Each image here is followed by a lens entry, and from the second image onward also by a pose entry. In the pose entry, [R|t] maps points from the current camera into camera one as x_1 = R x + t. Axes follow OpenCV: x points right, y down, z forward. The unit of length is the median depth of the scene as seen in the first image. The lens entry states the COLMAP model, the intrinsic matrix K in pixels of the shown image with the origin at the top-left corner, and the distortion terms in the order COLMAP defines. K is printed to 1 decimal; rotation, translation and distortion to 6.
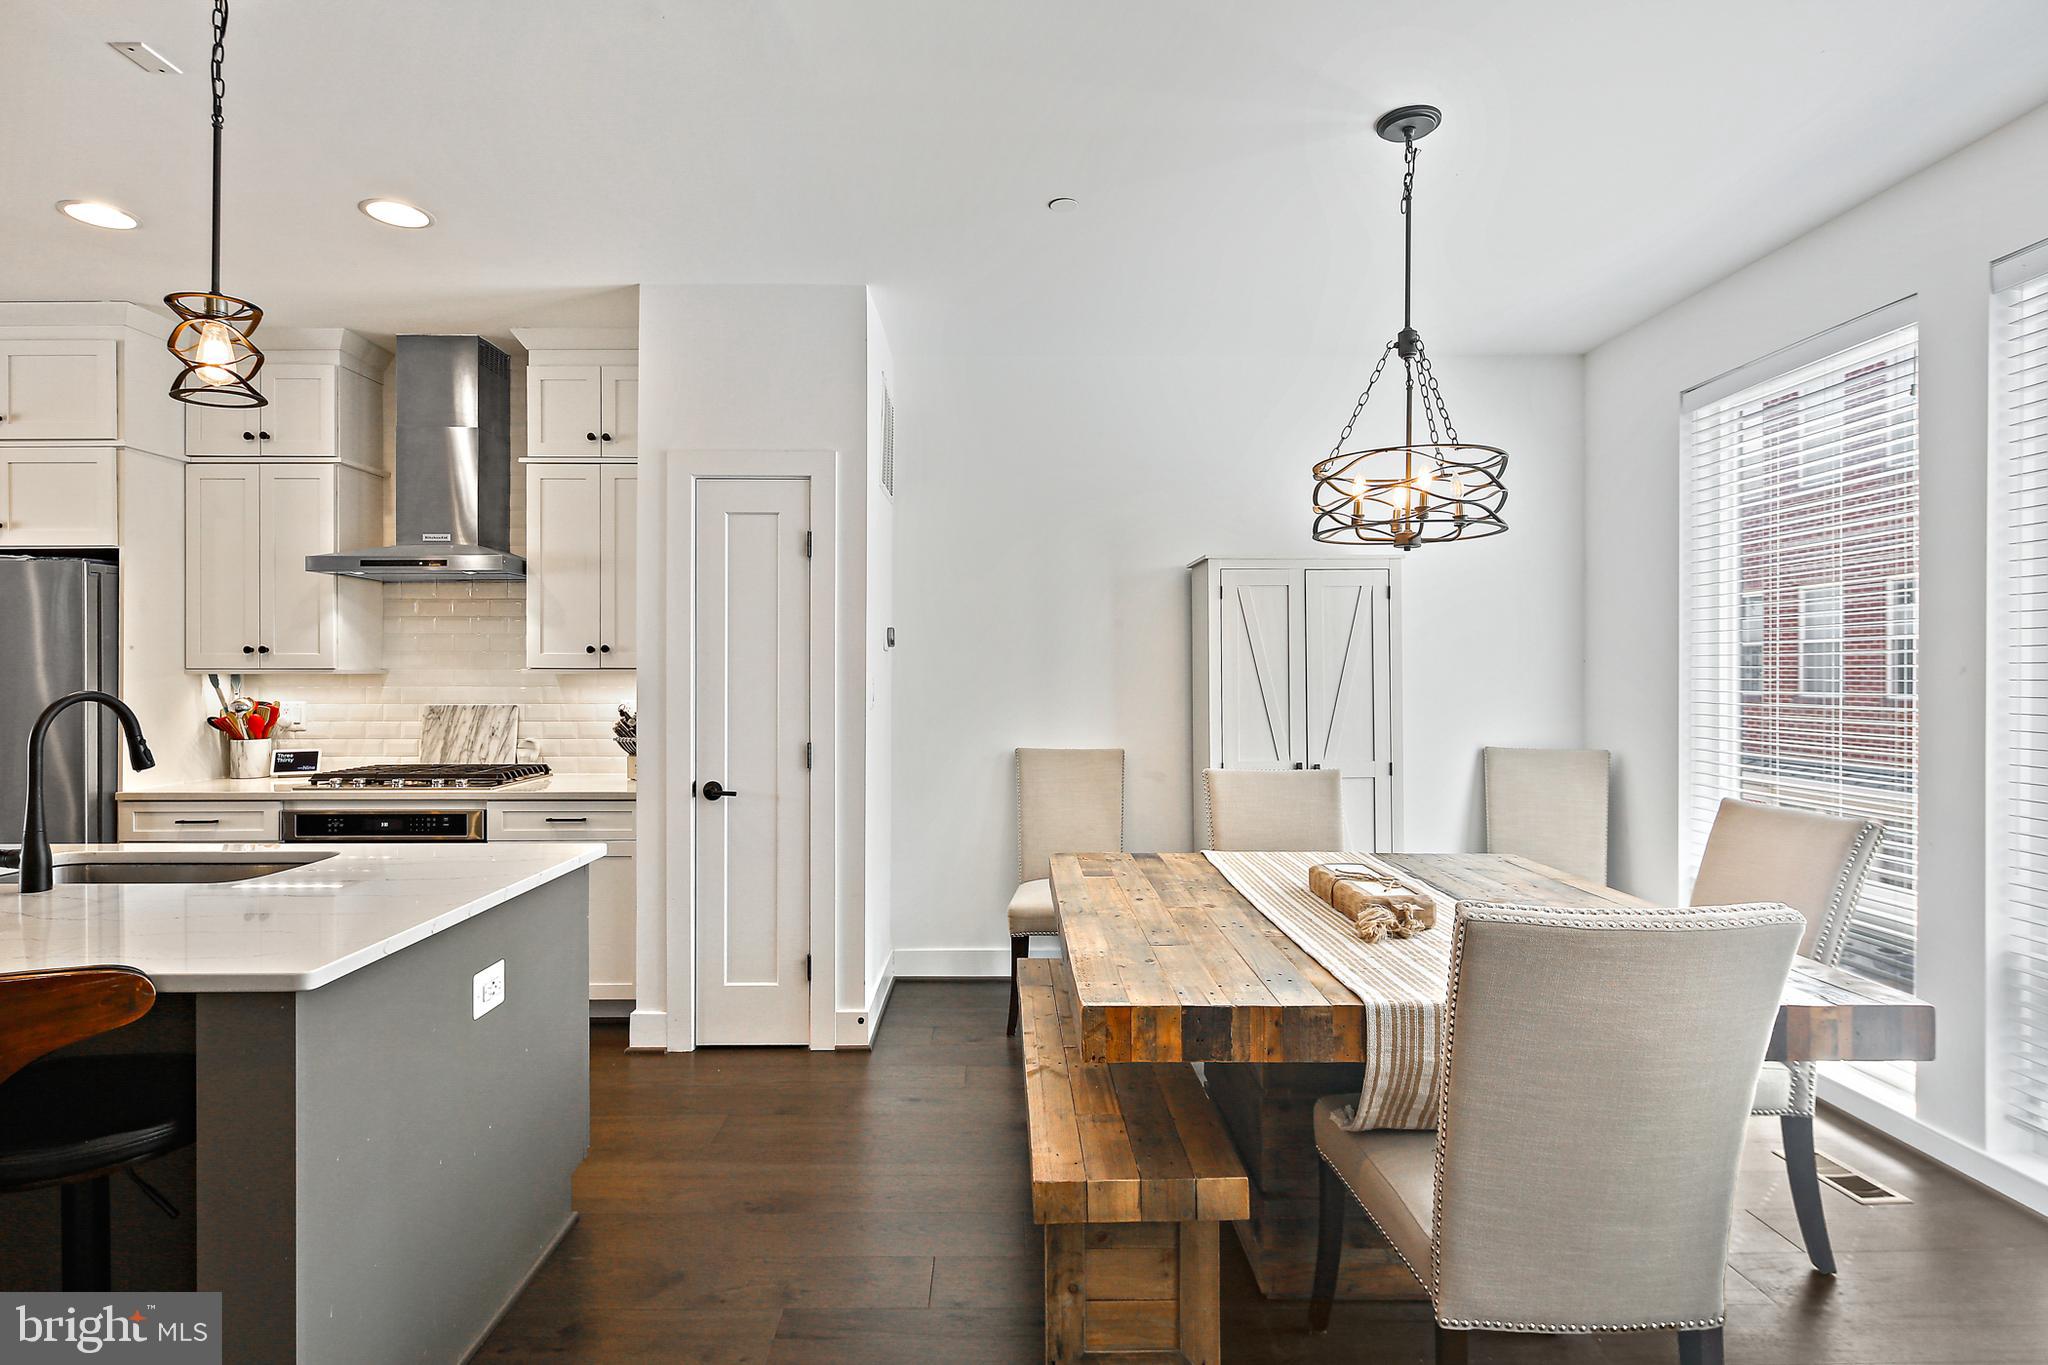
lens RADIAL K [[1022.3, 0, 1001.4], [0, 1022.3, 672.9], [0, 0, 1]] dist [-0.000953, -0.000442]
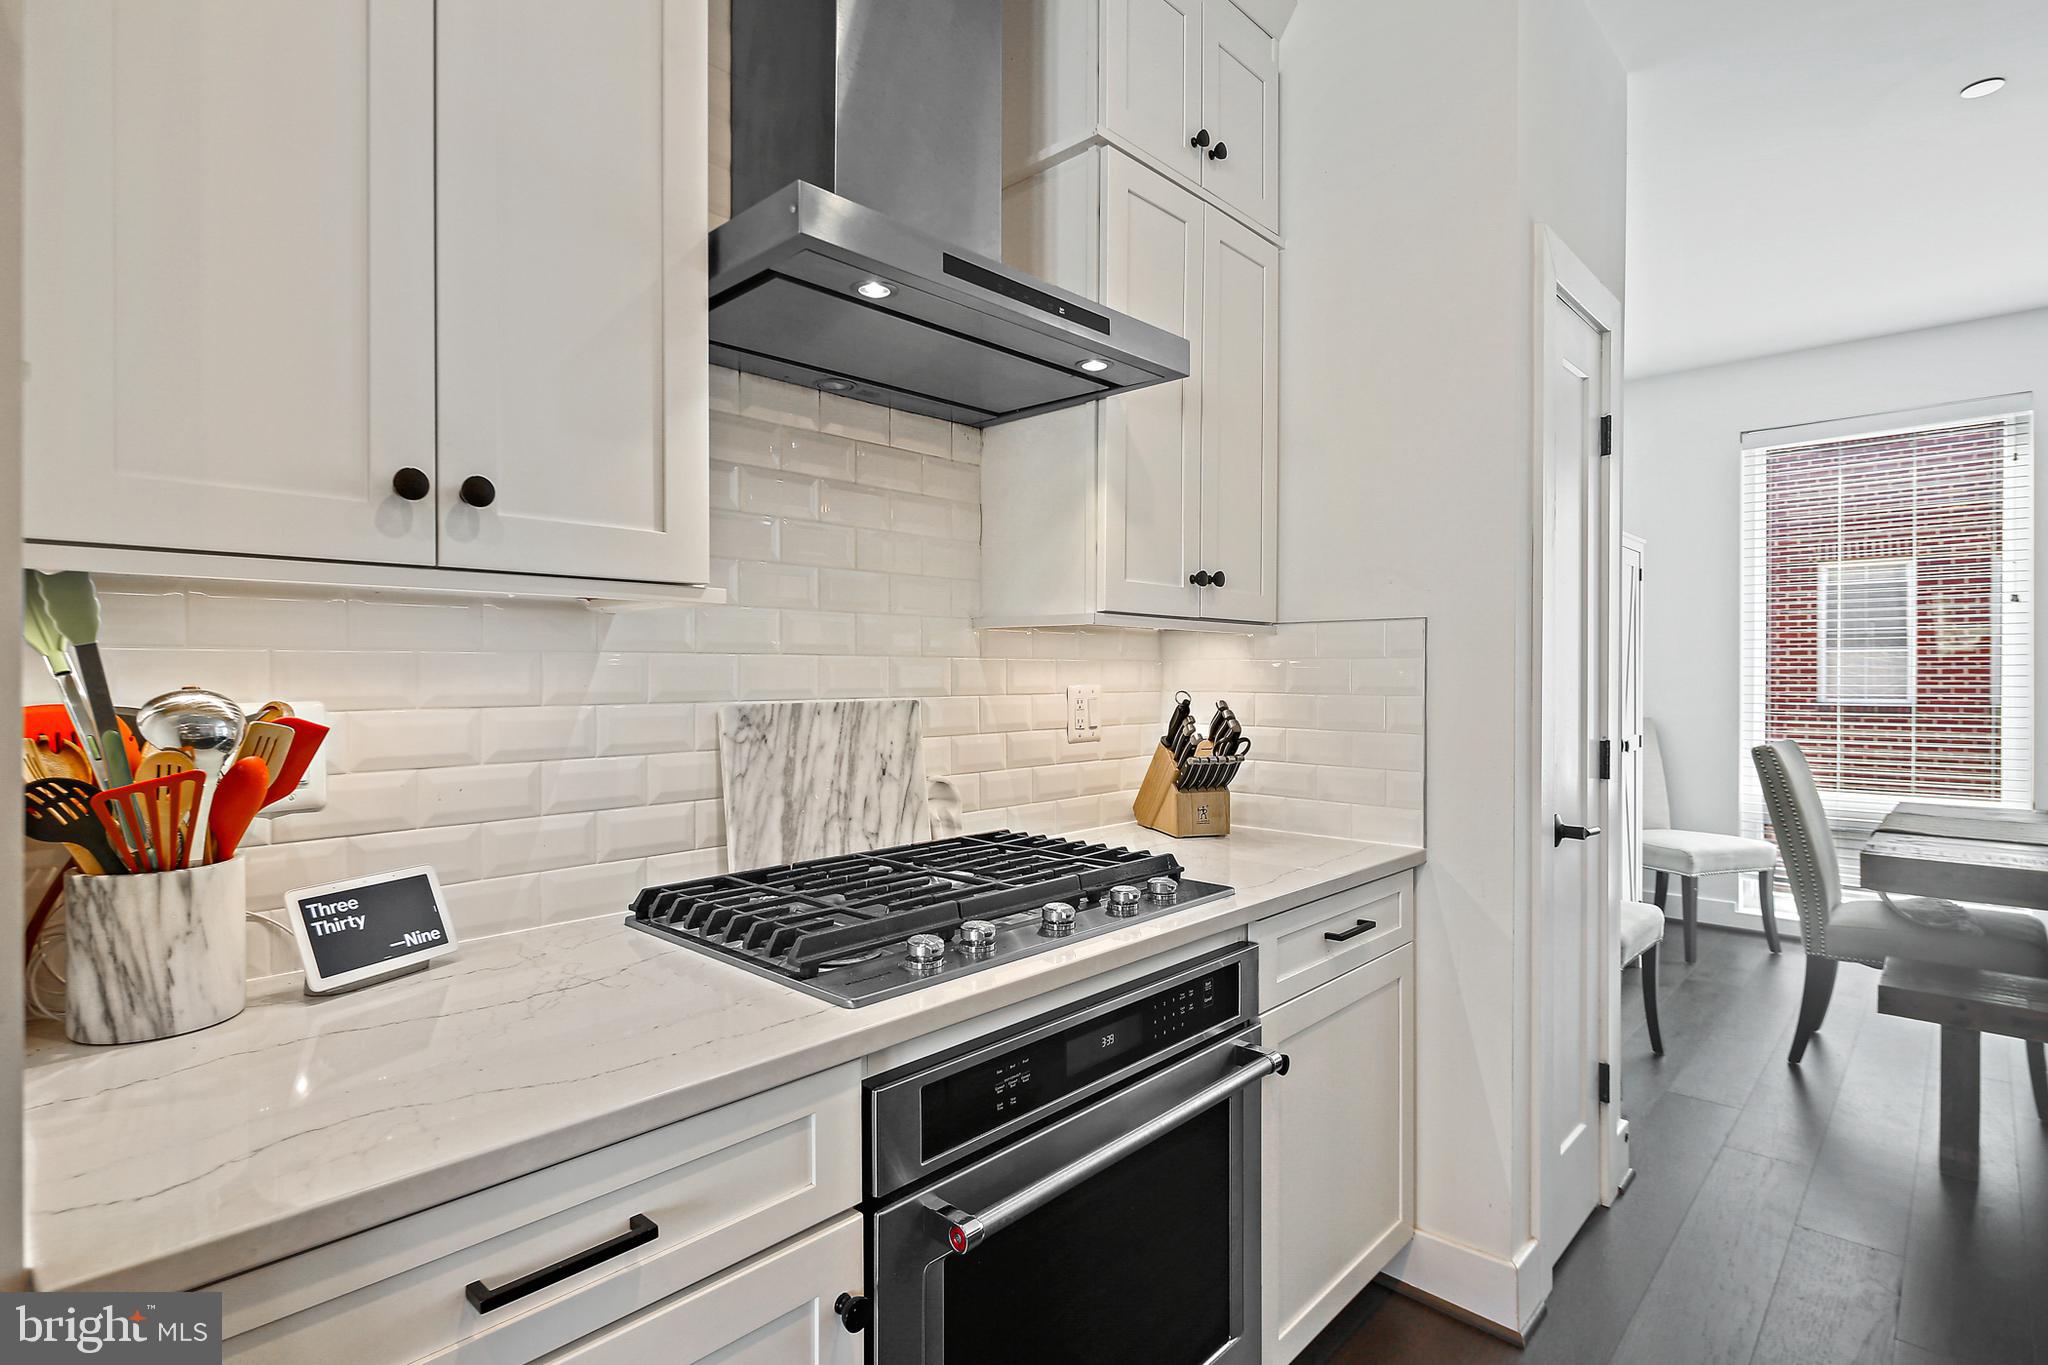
lens RADIAL K [[1022.3, 0, 1001.4], [0, 1022.3, 672.9], [0, 0, 1]] dist [-0.000953, -0.000442]
pose [[0.687327, -0.001553, 0.726346, -0.923509], [0.001093, 0.999999, 0.001104, 0.024421], [-0.726347, 0.000035, 0.687328, 0.830197]]
